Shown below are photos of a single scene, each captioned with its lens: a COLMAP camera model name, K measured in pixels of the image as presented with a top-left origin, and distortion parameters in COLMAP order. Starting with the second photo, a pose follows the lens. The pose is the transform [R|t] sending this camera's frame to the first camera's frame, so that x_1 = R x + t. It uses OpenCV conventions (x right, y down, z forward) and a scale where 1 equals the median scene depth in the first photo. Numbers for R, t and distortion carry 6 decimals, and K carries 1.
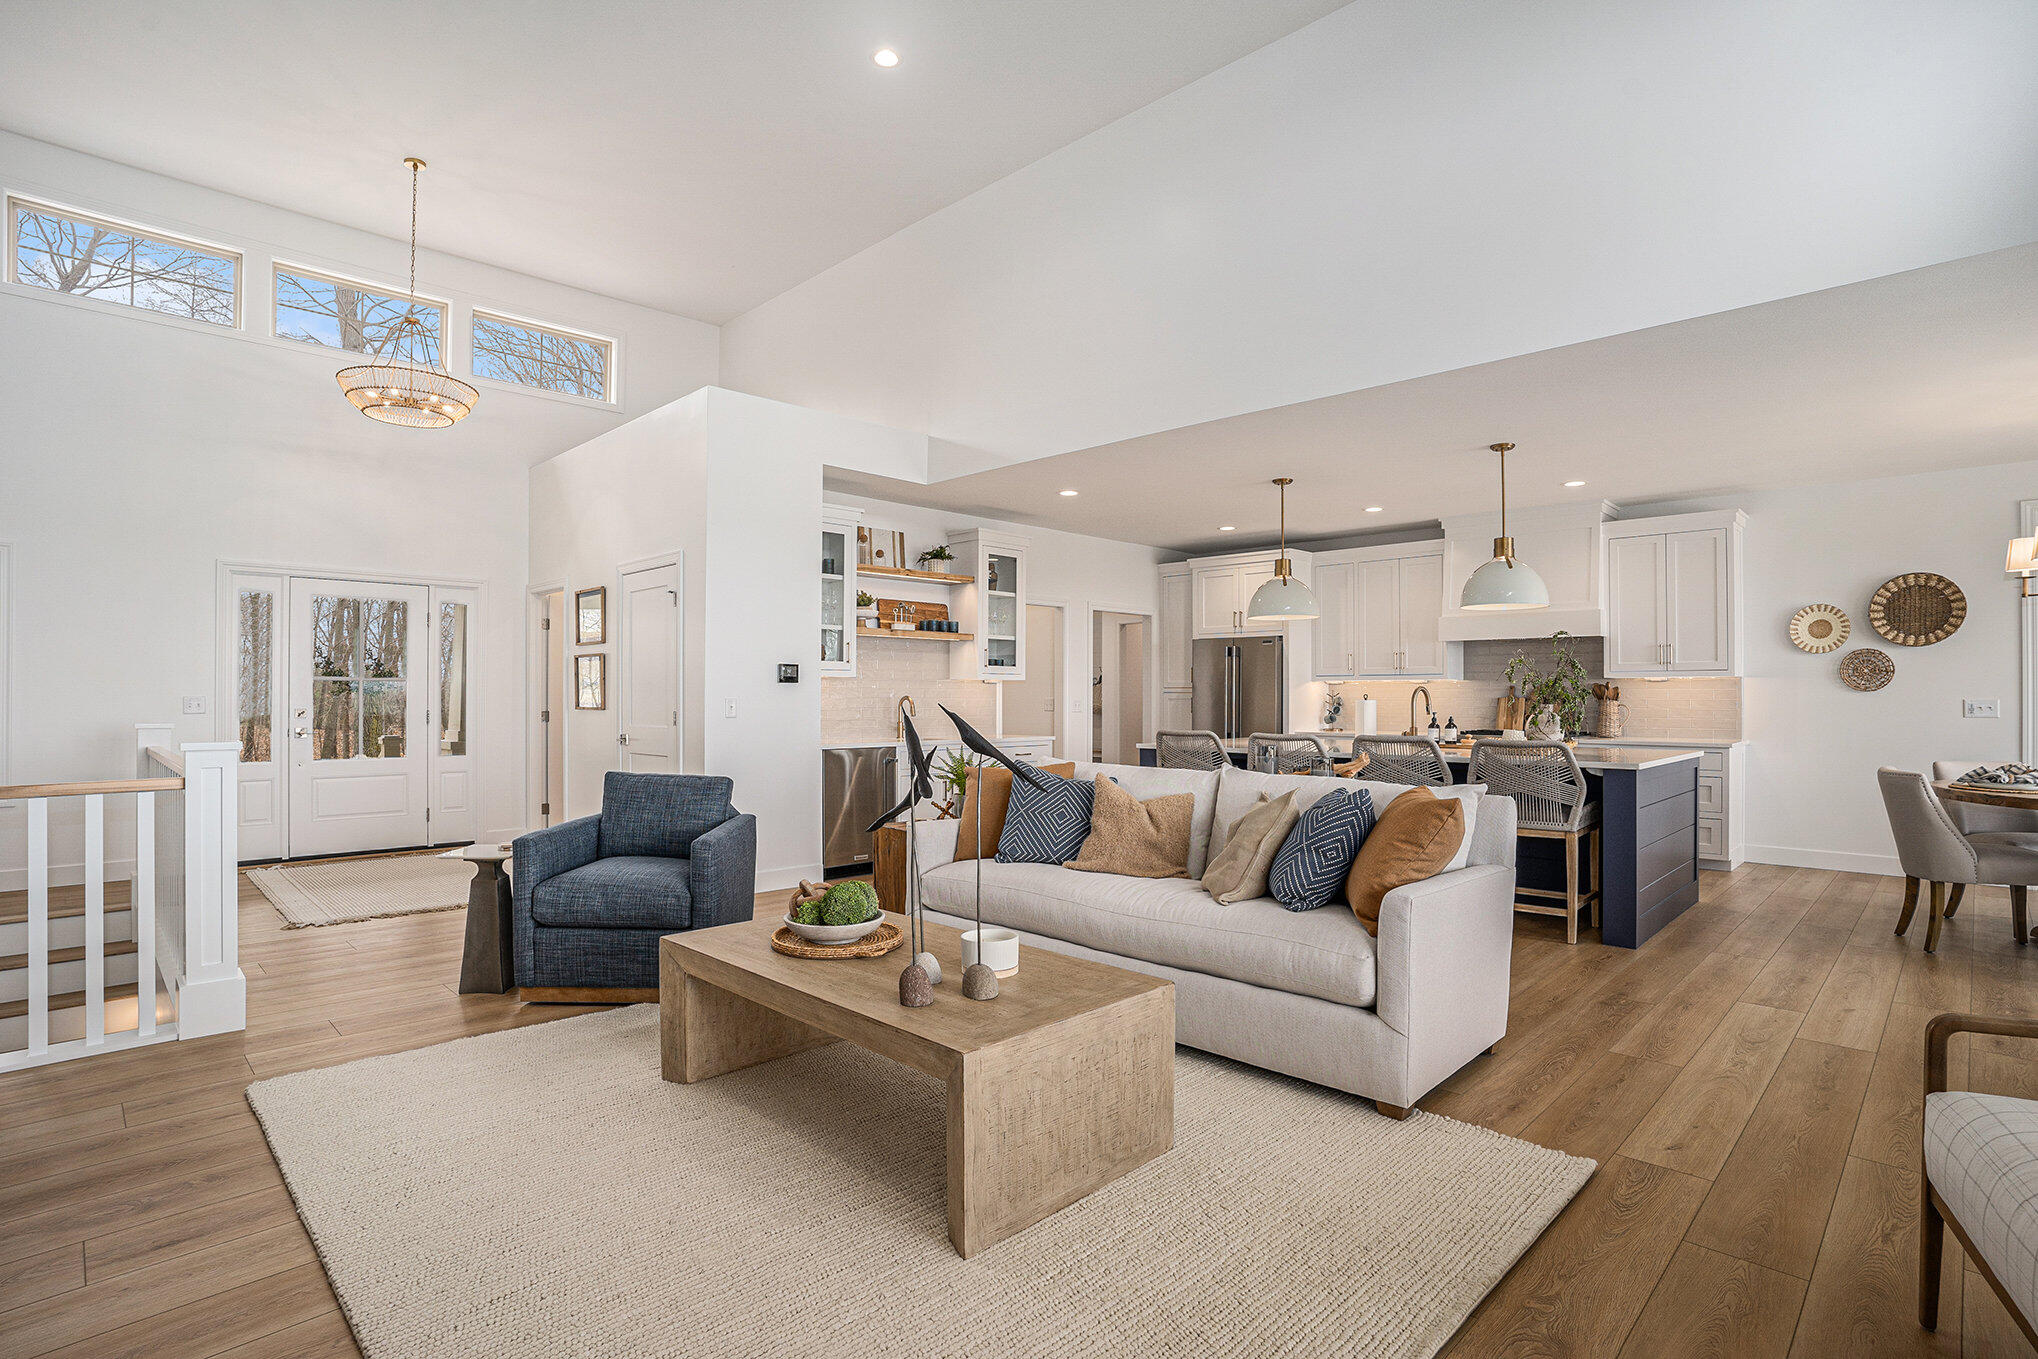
lens RADIAL K [[988.7, 0, 1007.0], [0, 988.7, 689.3], [0, 0, 1]] dist [-0.052167, 0.017908]
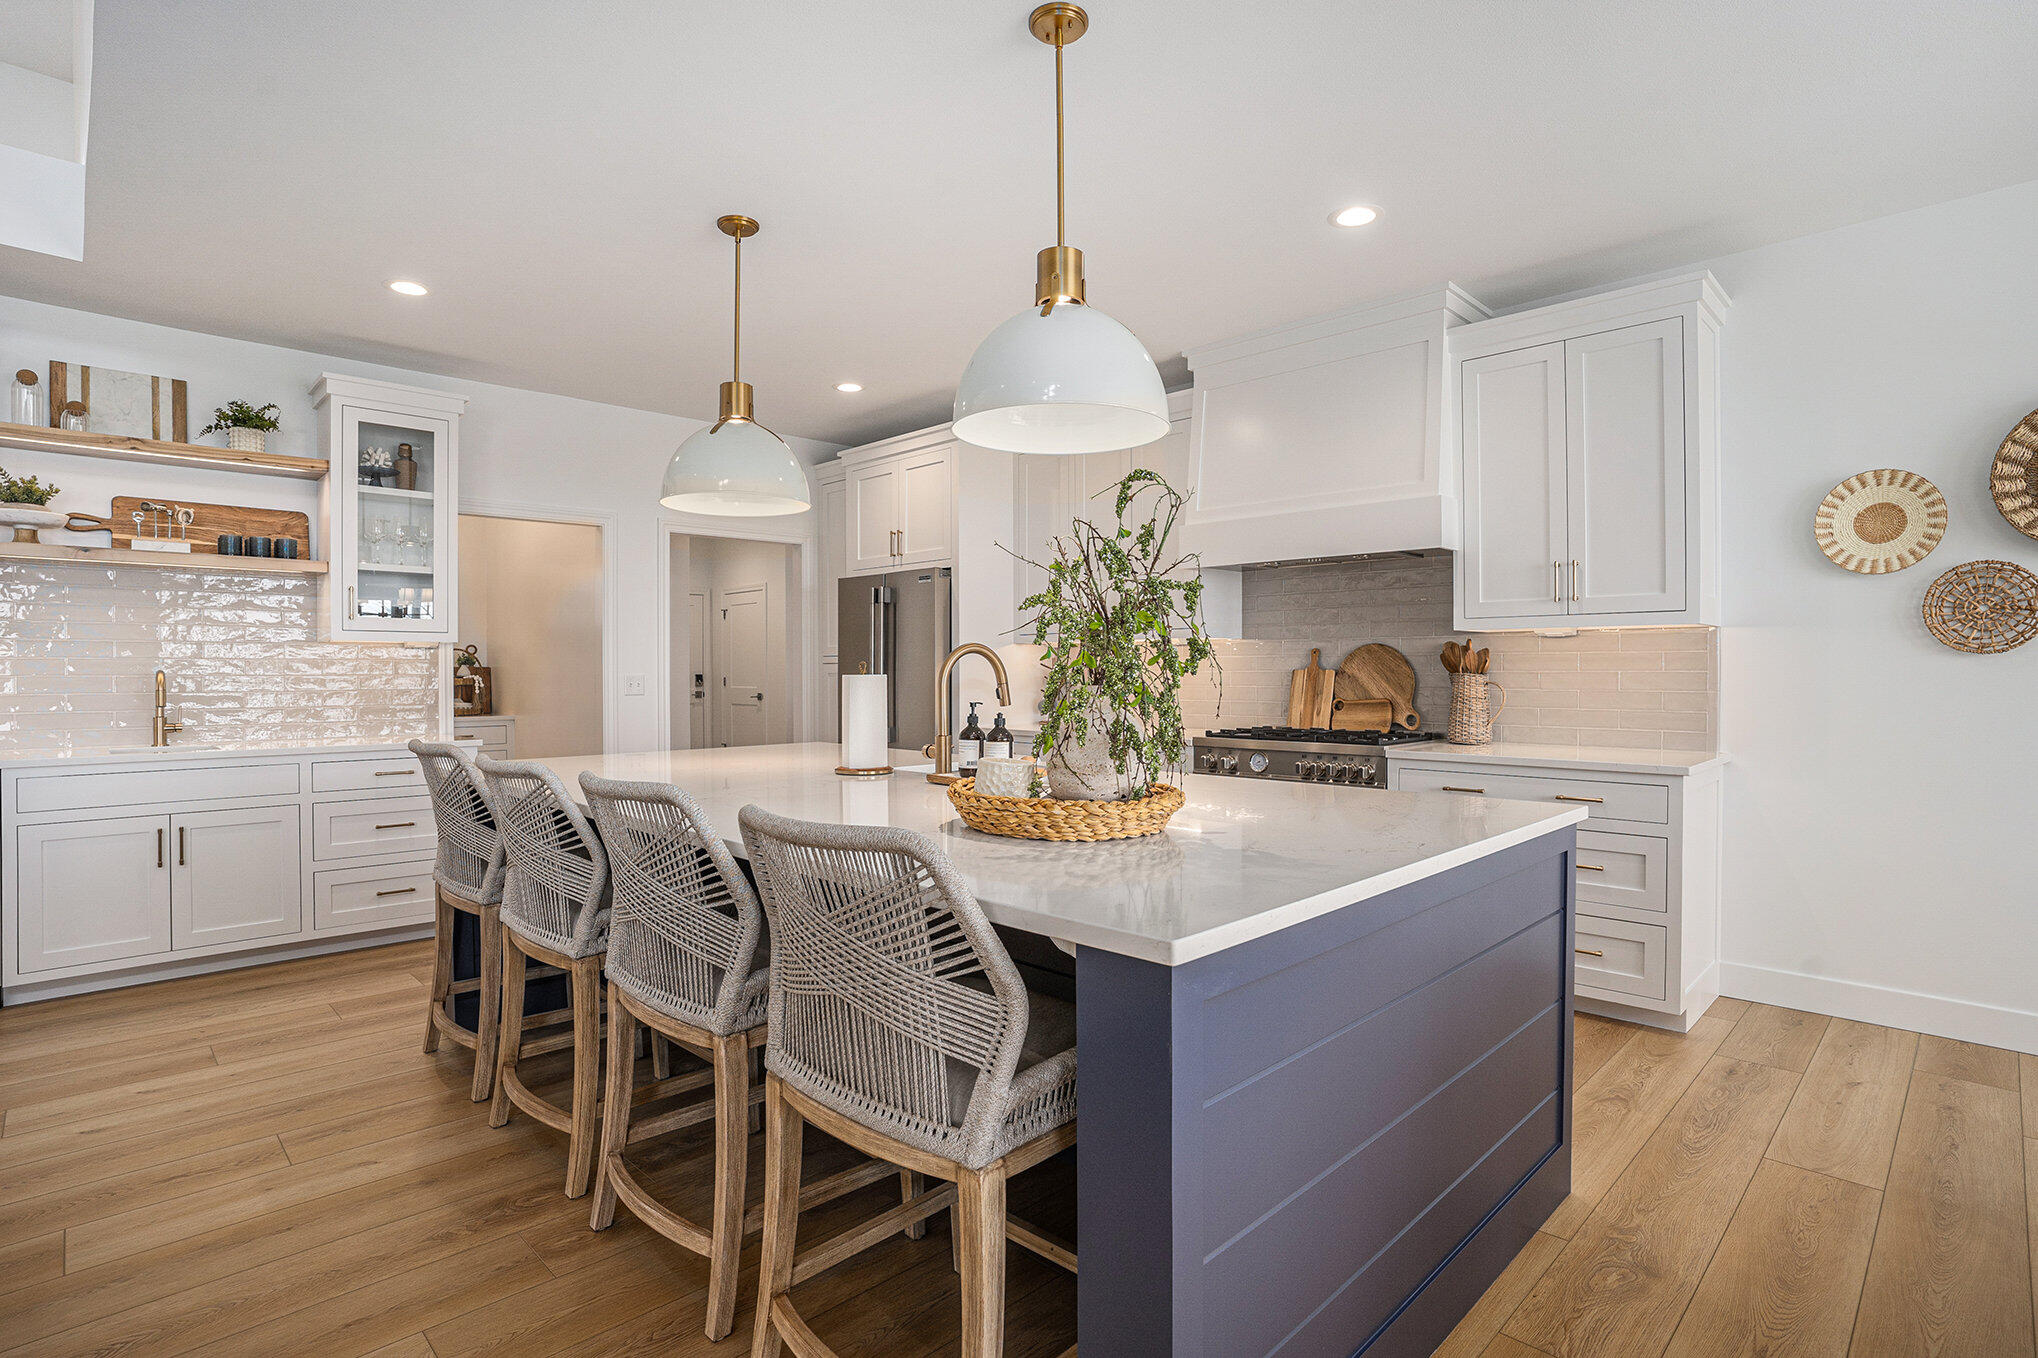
lens RADIAL K [[988.7, 0, 1015.1], [0, 988.7, 680.4], [0, 0, 1]] dist [-0.052167, 0.017908]
pose [[0.999926, -0.003835, -0.011509, 0.388318], [0.004022, 0.999860, 0.016254, 0.005192], [0.011445, -0.016299, 0.999802, 0.476745]]
